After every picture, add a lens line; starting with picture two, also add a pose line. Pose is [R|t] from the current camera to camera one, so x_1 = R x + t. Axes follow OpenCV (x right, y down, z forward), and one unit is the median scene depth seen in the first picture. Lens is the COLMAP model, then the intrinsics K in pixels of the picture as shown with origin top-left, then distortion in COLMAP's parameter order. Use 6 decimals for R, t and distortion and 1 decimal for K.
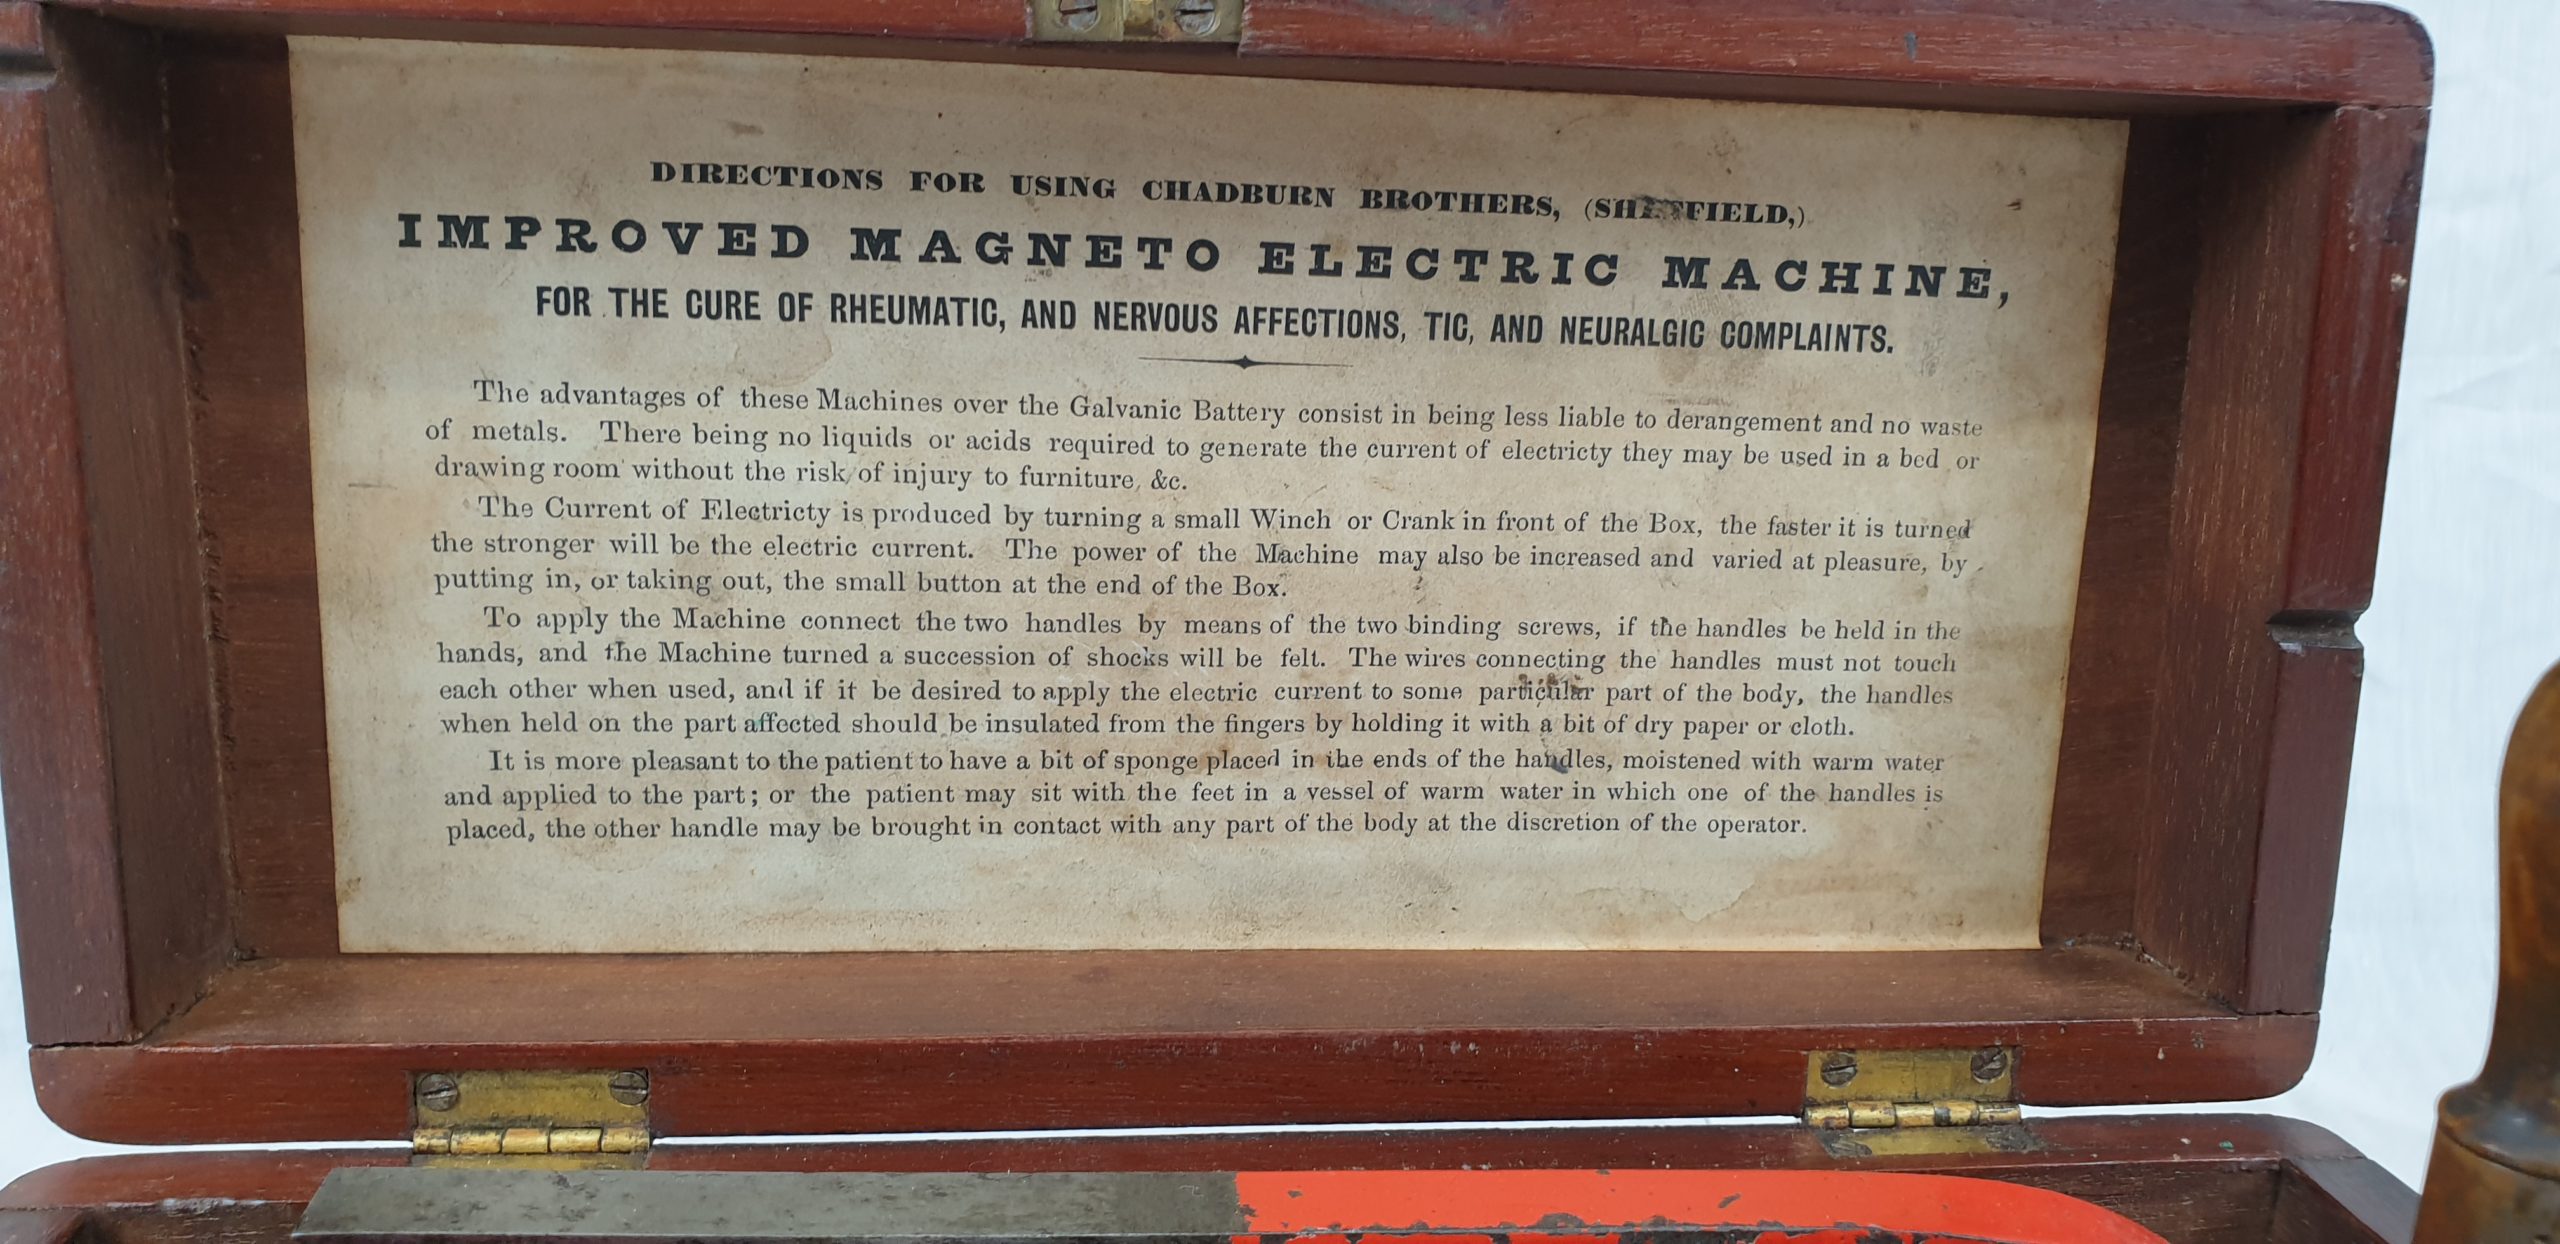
lens RADIAL K [[2033.9, 0, 1292.4], [0, 2033.9, 606.8], [0, 0, 1]] dist [0.066356, -0.165698]
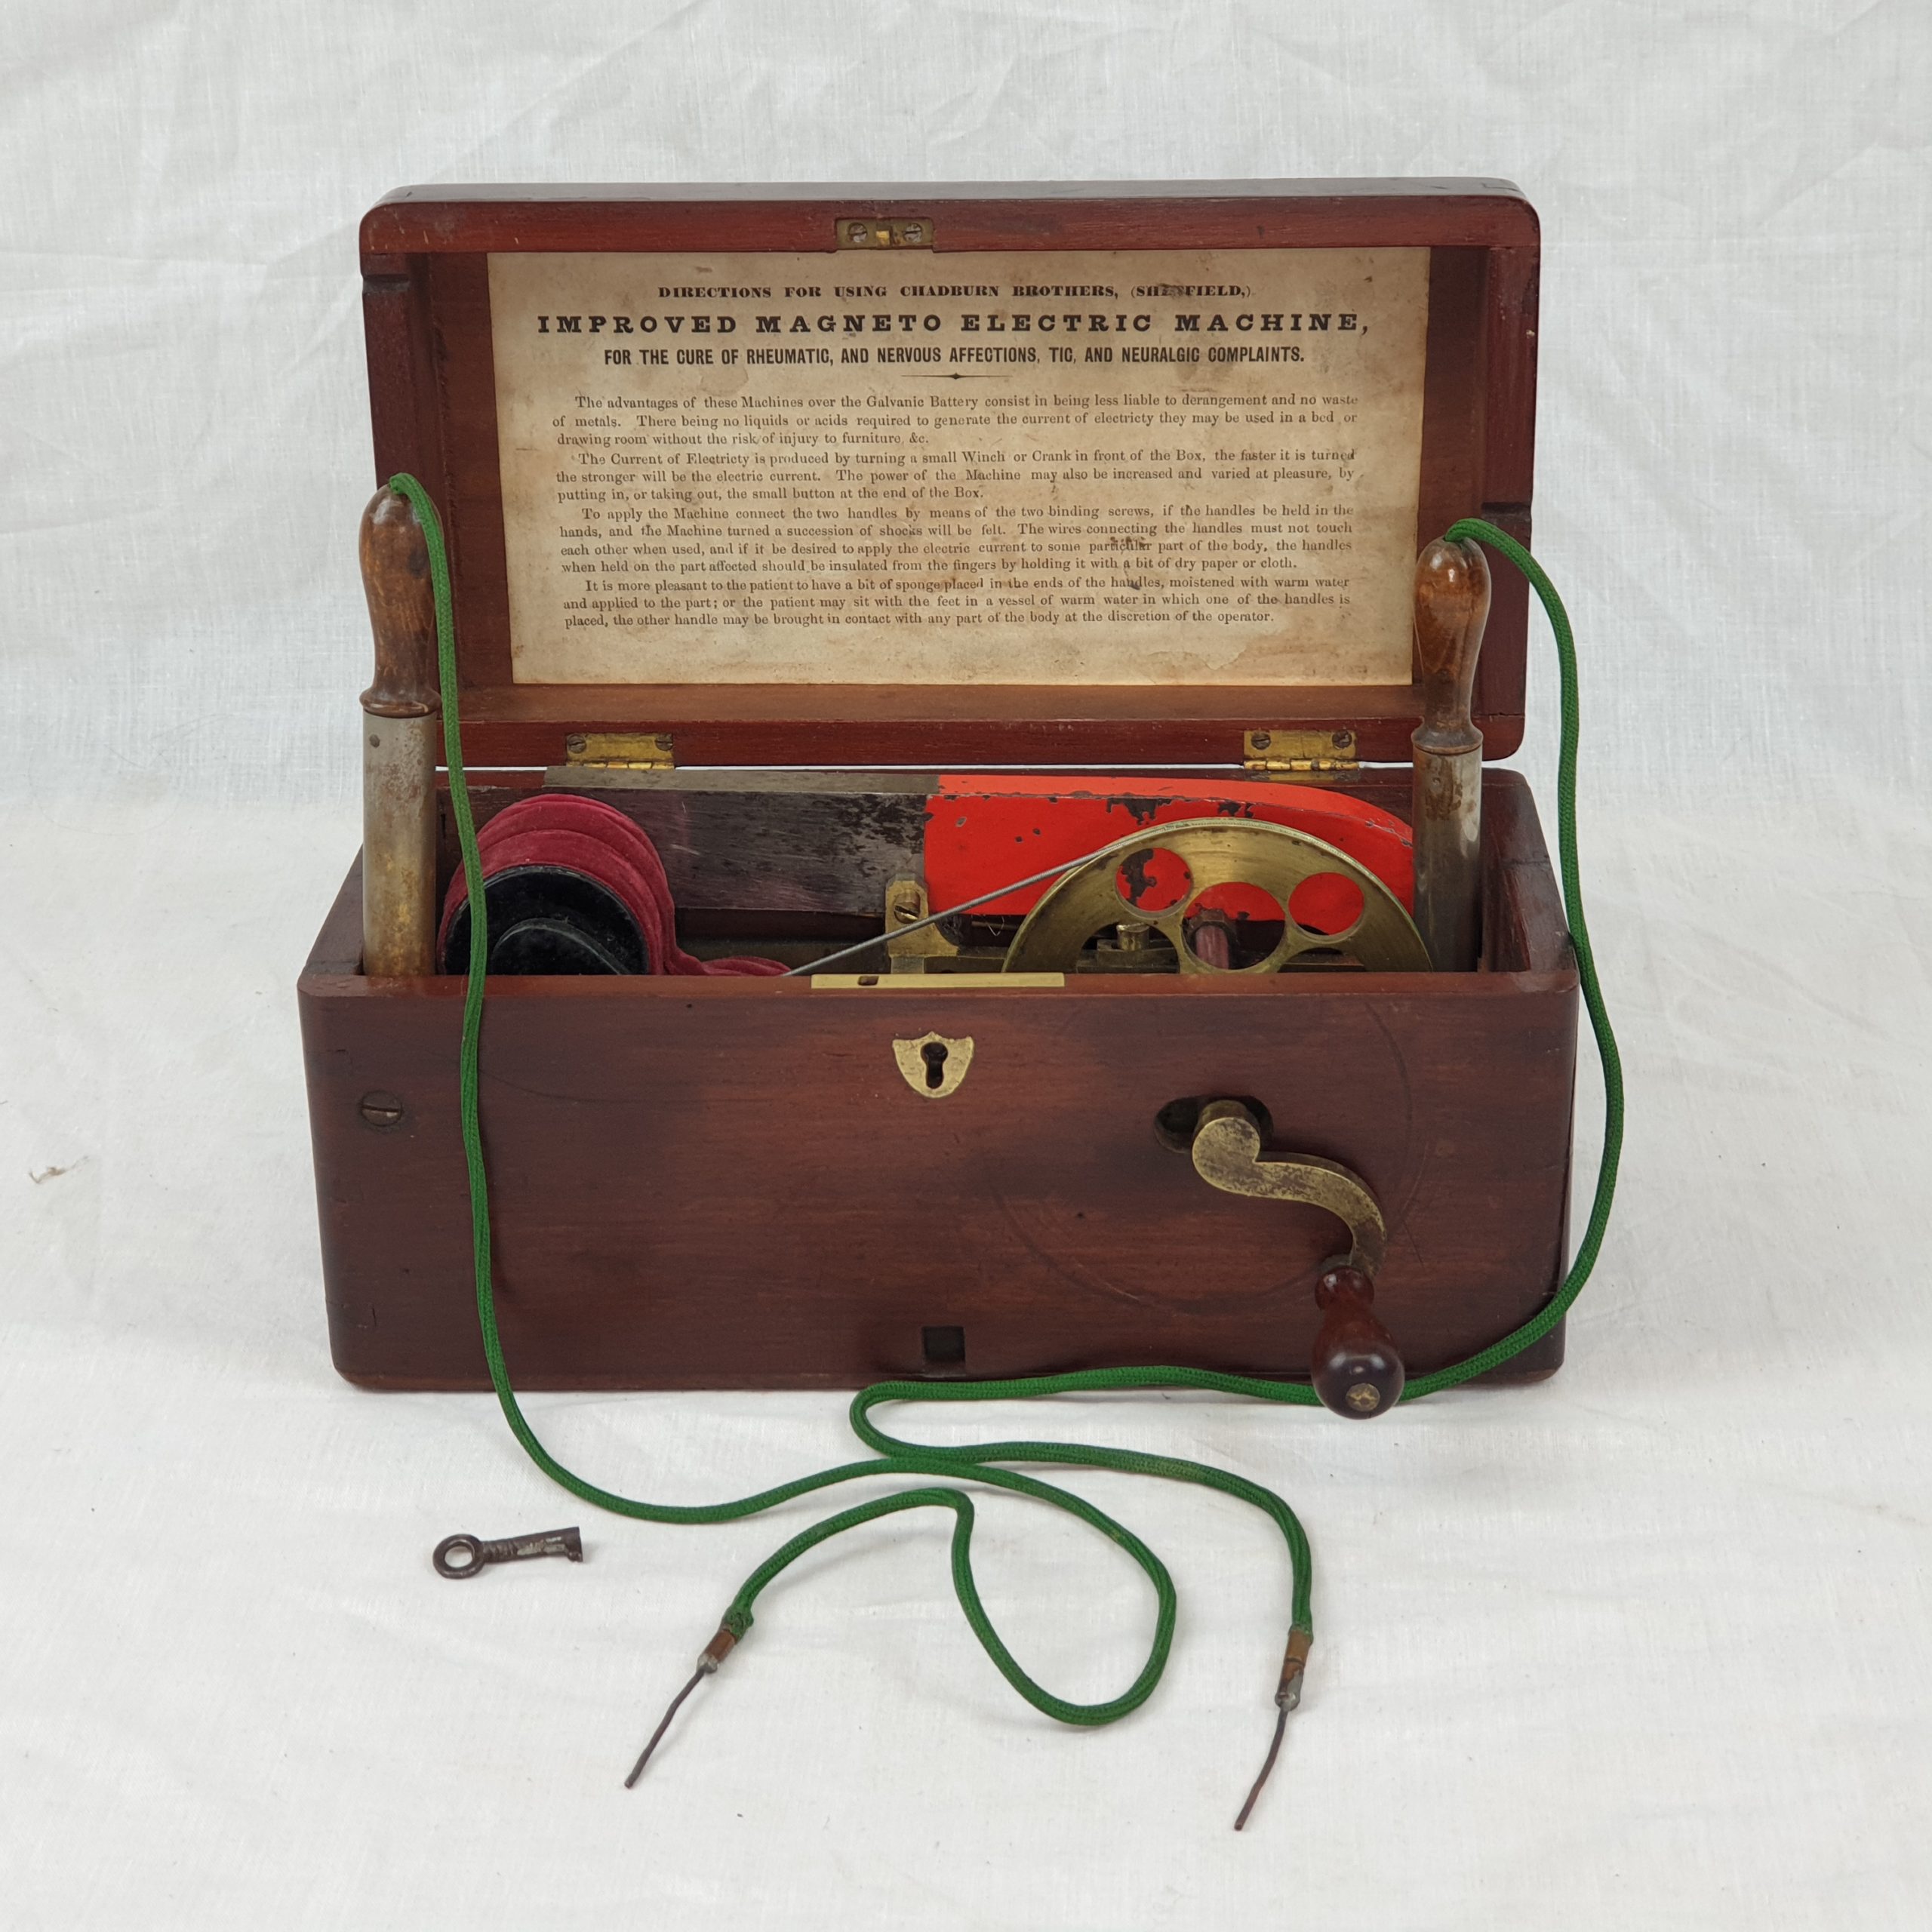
lens RADIAL K [[3981.5, 0, 980.5], [0, 3981.5, 1032.9], [0, 0, 1]] dist [0.125450, 0.000000]
pose [[0.989362, 0.010164, -0.145116, 0.545518], [0.017376, 0.982158, 0.187252, -0.214079], [0.144431, -0.187782, 0.971534, -2.745458]]
